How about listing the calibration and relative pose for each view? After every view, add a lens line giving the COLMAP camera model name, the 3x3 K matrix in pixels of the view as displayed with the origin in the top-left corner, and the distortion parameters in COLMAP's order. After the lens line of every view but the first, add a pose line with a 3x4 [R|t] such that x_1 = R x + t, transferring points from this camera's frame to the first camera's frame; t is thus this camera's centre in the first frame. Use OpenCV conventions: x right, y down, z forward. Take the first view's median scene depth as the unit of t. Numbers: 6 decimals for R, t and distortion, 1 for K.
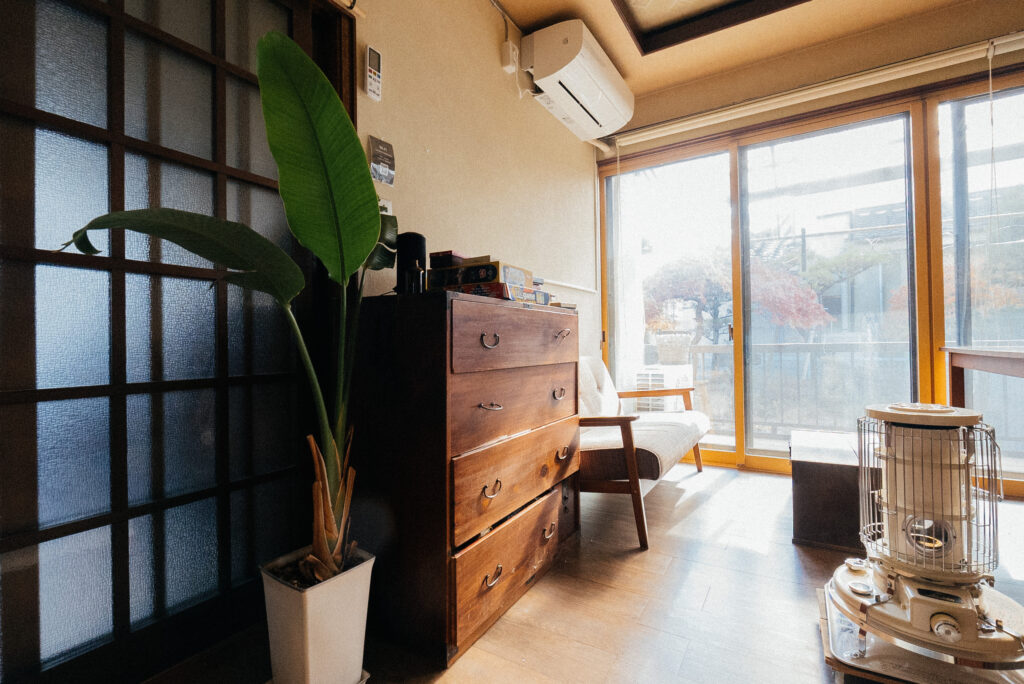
lens RADIAL K [[458.7, 0, 512.0], [0, 458.7, 342.0], [0, 0, 1]] dist [-0.009000, 0.000122]
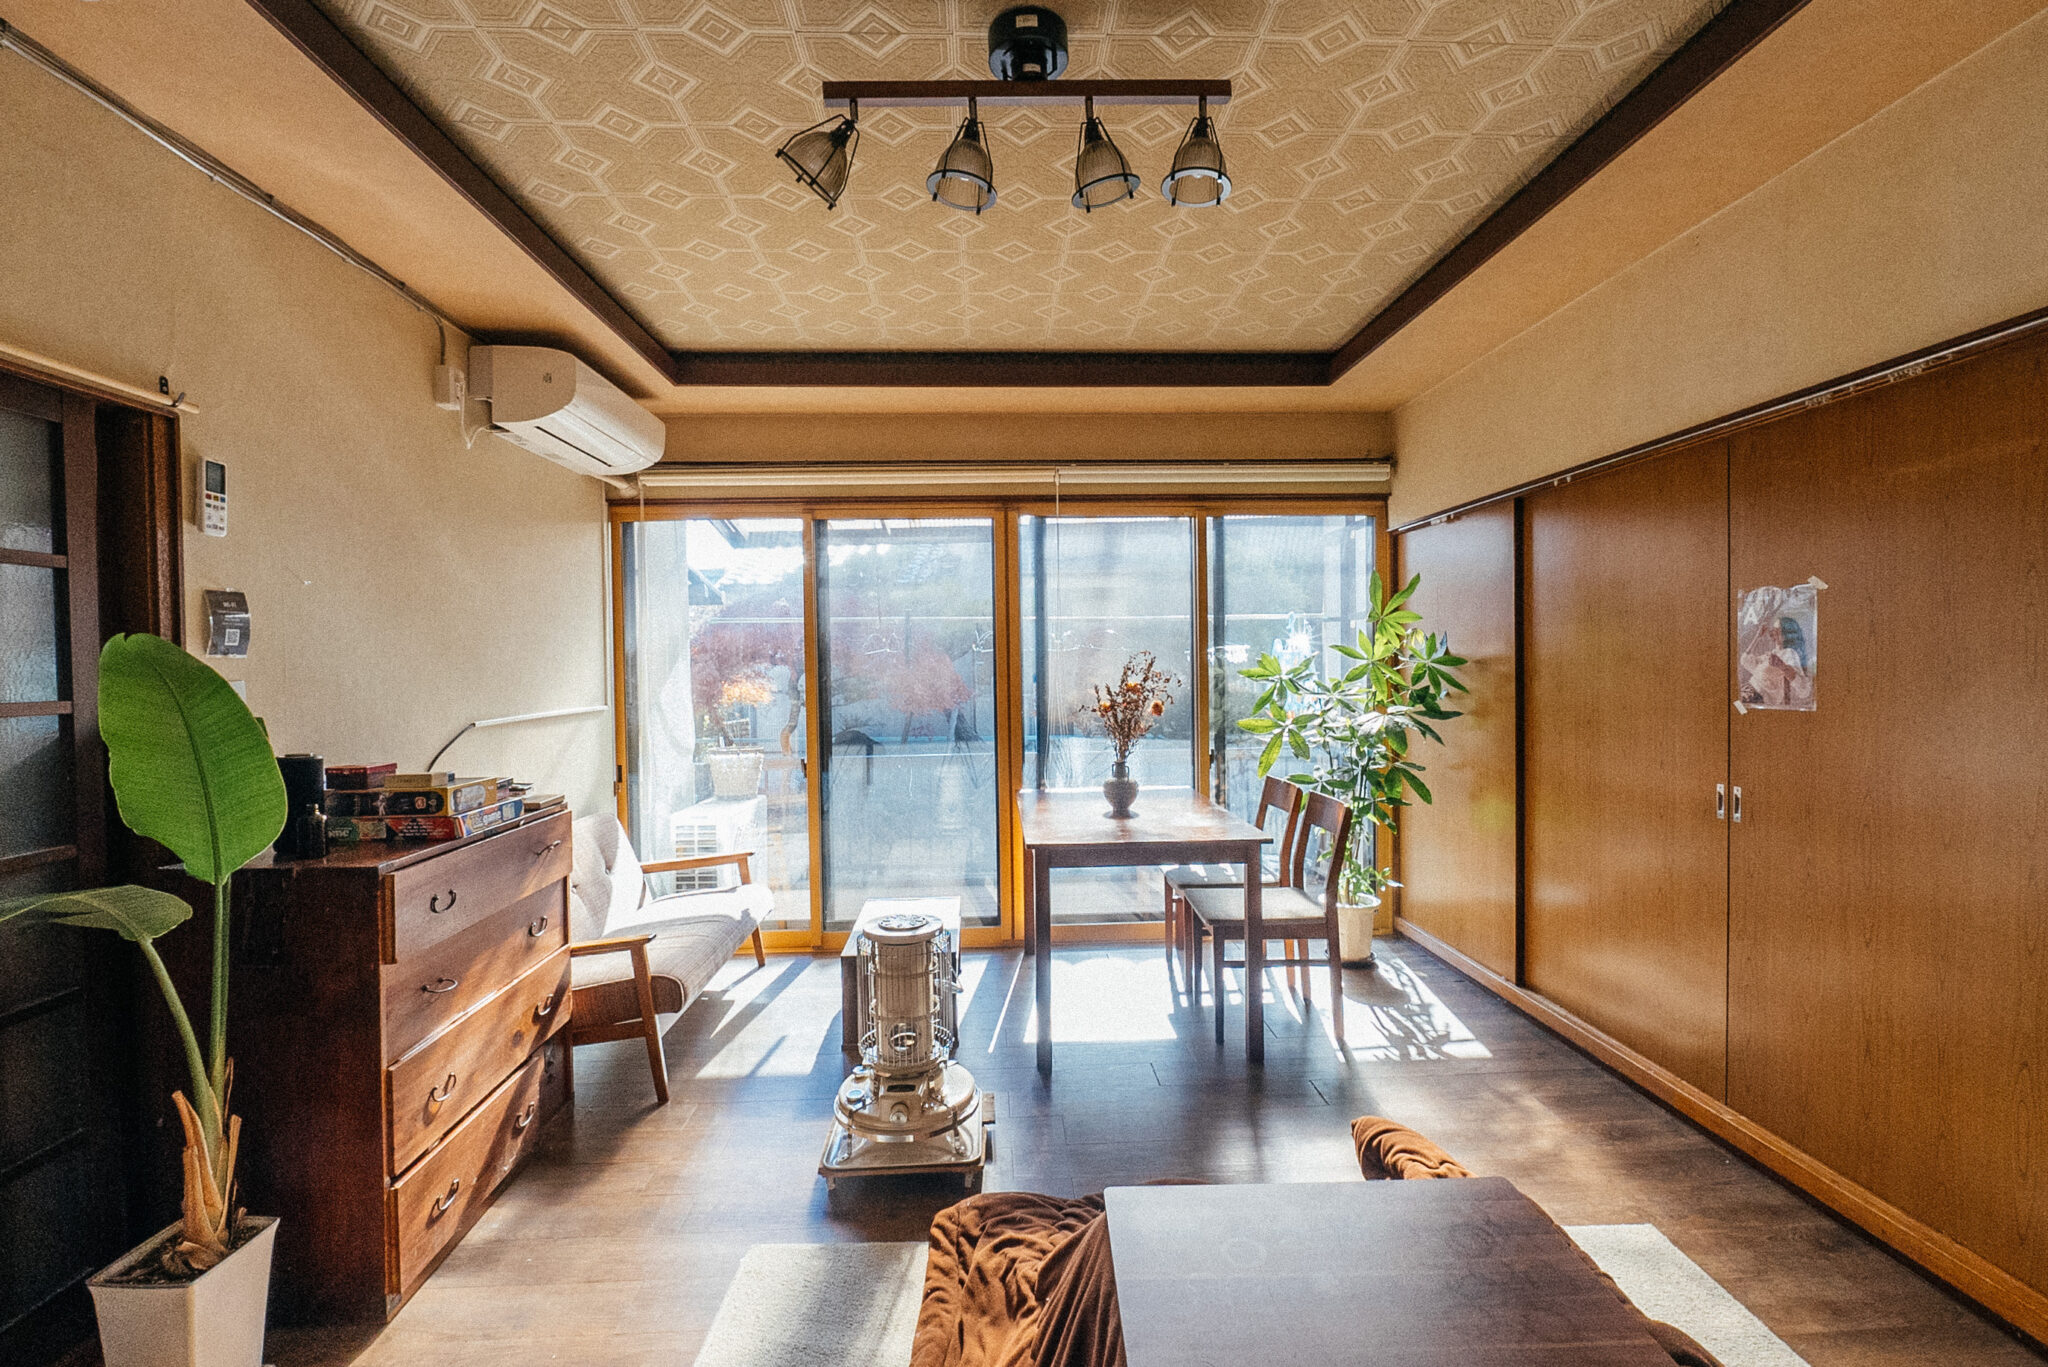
lens RADIAL K [[885.6, 0, 1024.0], [0, 885.6, 683.5], [0, 0, 1]] dist [-0.008981, 0.000037]
pose [[0.825691, -0.007405, 0.564073, -0.057875], [-0.004674, 0.999790, 0.019968, -0.355578], [-0.564103, -0.019124, 0.825483, -0.694720]]
